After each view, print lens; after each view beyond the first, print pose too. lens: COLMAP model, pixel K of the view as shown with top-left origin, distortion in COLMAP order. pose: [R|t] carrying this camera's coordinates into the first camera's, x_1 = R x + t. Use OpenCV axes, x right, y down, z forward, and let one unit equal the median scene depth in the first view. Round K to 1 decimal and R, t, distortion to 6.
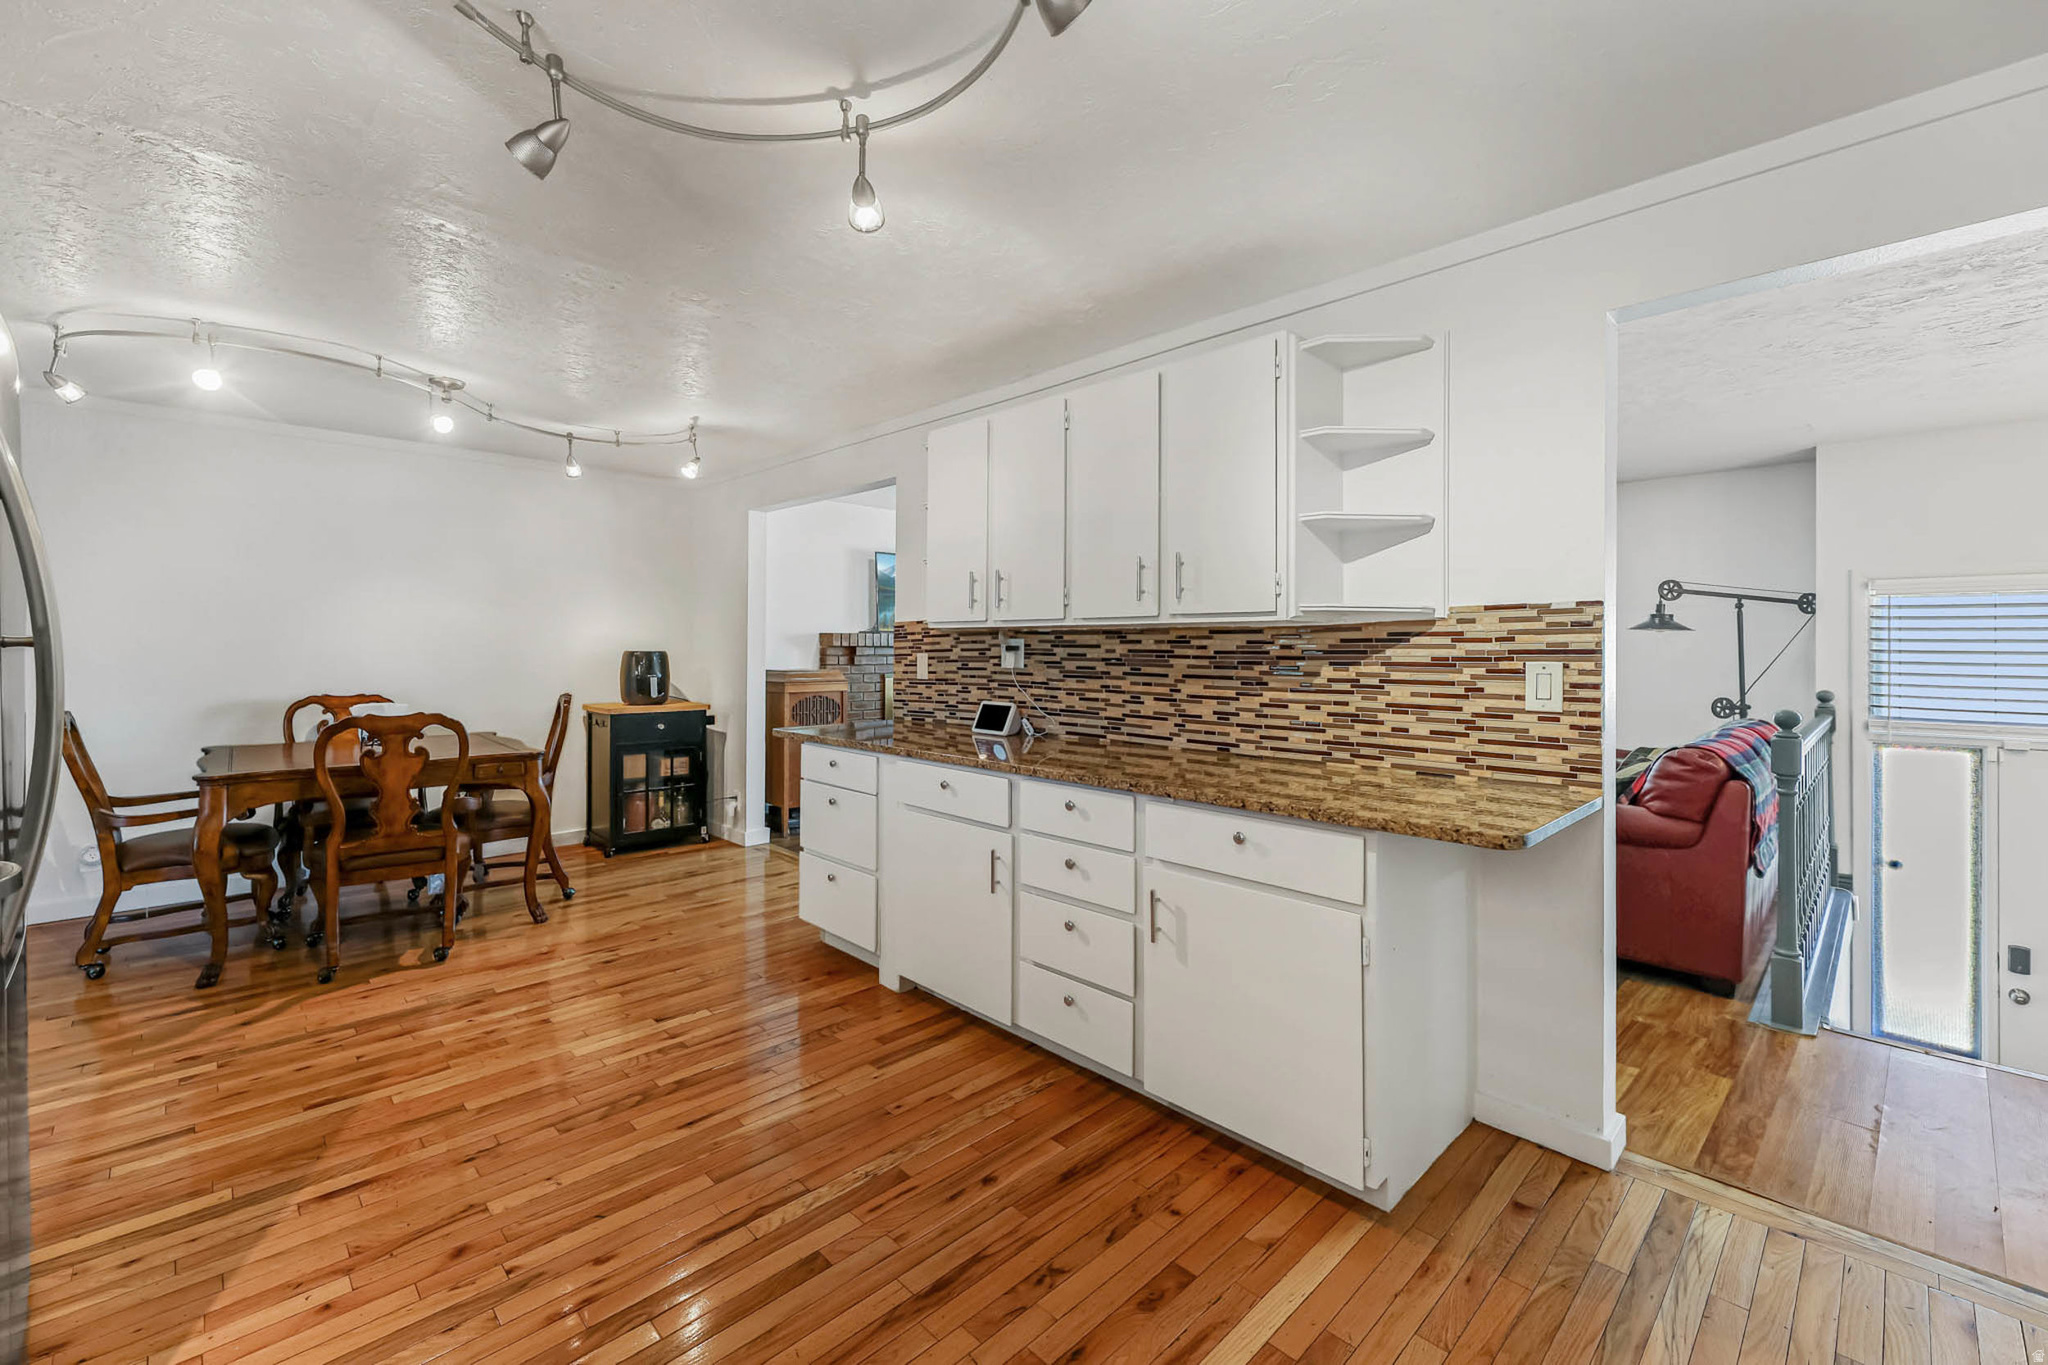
lens RADIAL K [[841.1, 0, 1025.7], [0, 841.1, 643.0], [0, 0, 1]] dist [0.011615, 0.000143]
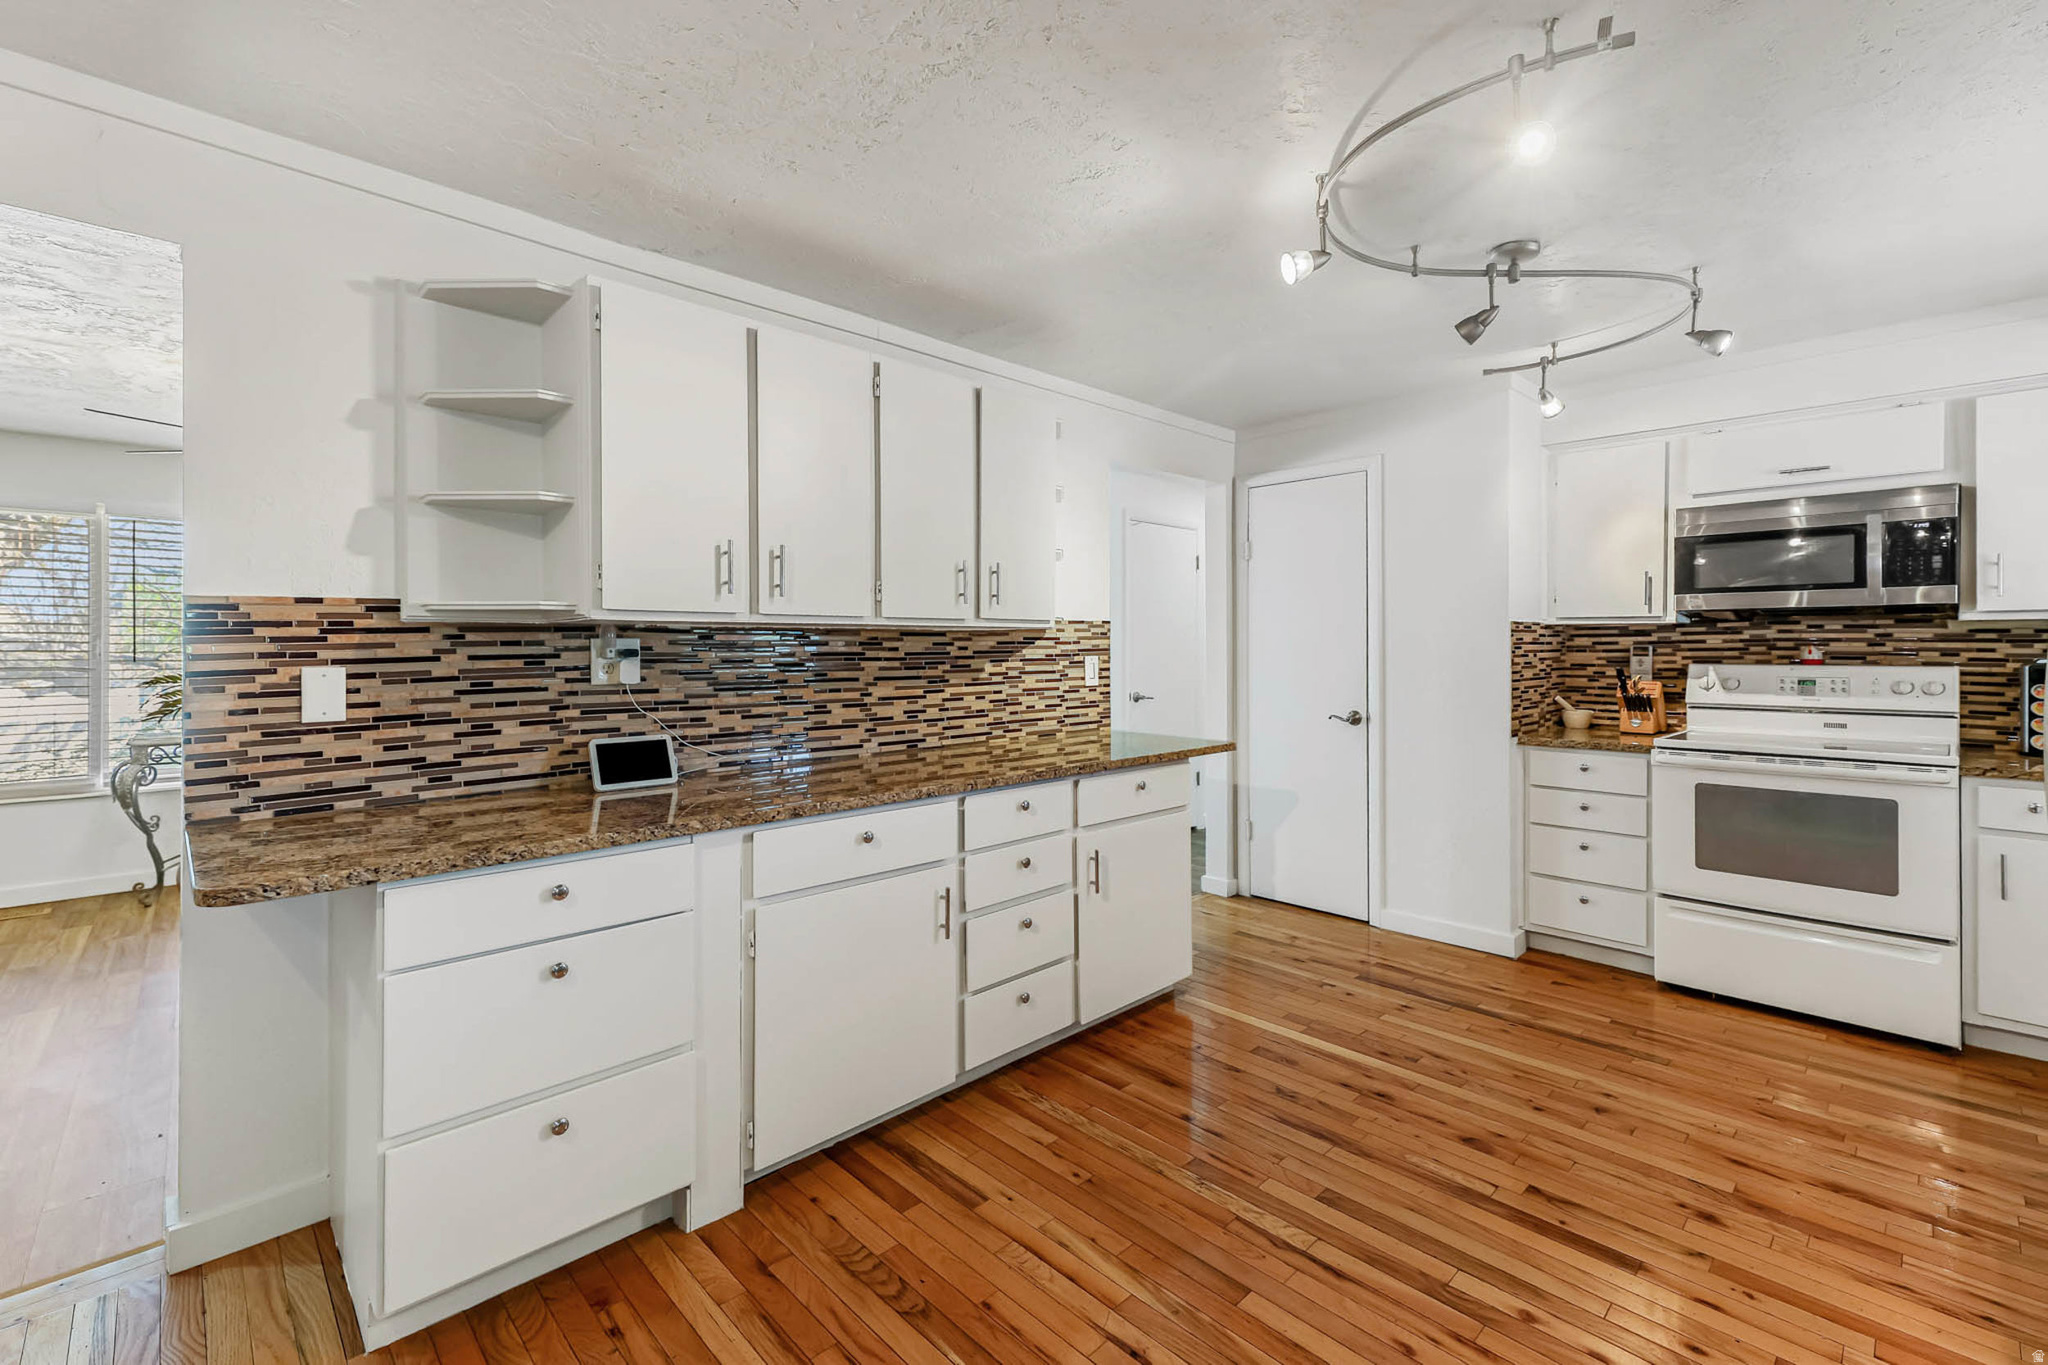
lens RADIAL K [[880.9, 0, 1030.8], [0, 880.9, 645.2], [0, 0, 1]] dist [0.001498, 0.000056]
pose [[0.005996, -0.001714, 0.999981, -0.885477], [-0.000606, 0.999998, 0.001717, -0.001577], [-0.999982, -0.000616, 0.005995, 0.867674]]
